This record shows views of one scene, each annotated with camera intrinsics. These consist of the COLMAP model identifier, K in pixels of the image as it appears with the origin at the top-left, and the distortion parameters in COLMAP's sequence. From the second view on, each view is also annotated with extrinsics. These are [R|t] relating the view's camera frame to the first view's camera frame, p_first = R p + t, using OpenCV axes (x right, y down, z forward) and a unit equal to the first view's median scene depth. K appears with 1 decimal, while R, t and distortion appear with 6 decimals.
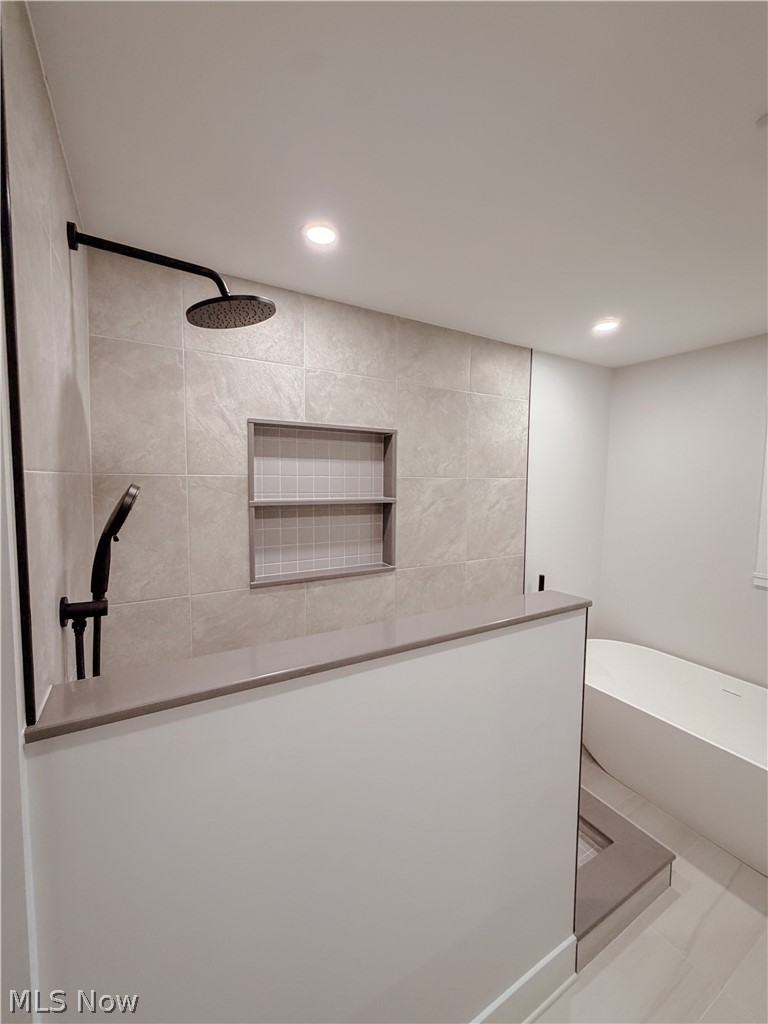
lens RADIAL K [[409.0, 0, 384.8], [0, 409.0, 510.3], [0, 0, 1]] dist [0.000383, 0.000591]
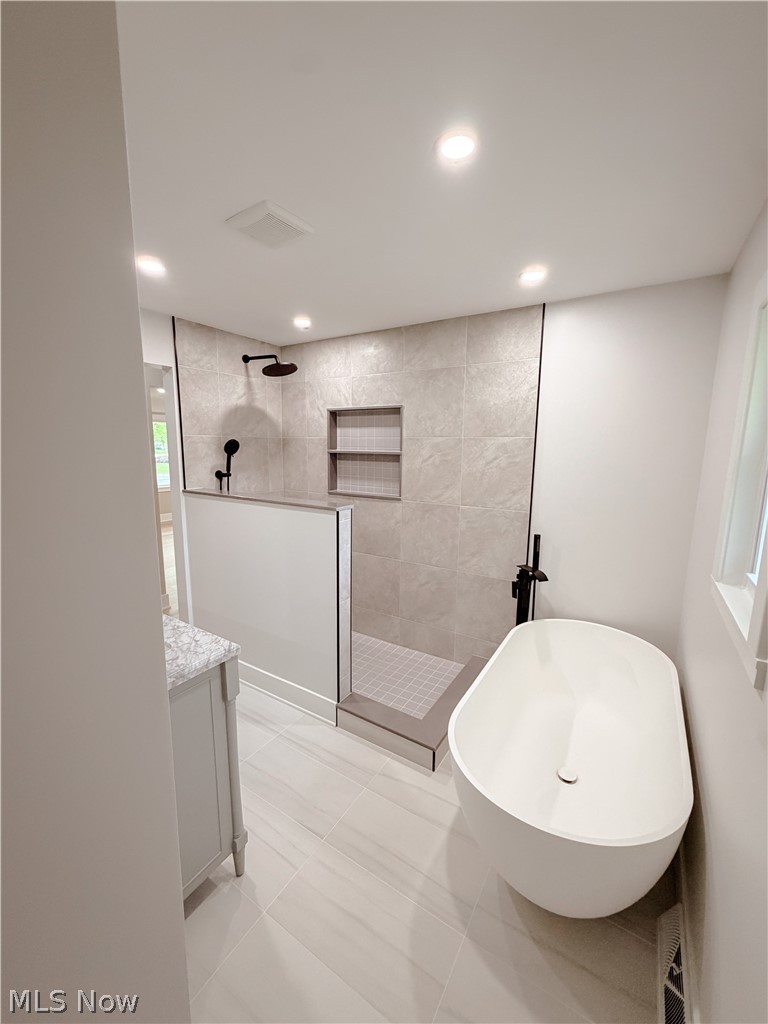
lens RADIAL K [[409.0, 0, 384.8], [0, 409.0, 510.3], [0, 0, 1]] dist [0.000383, 0.000591]
pose [[0.468461, 0.138619, -0.872541, 1.302535], [-0.071464, 0.990324, 0.118963, 0.009028], [0.880589, 0.006626, 0.473835, 0.237816]]
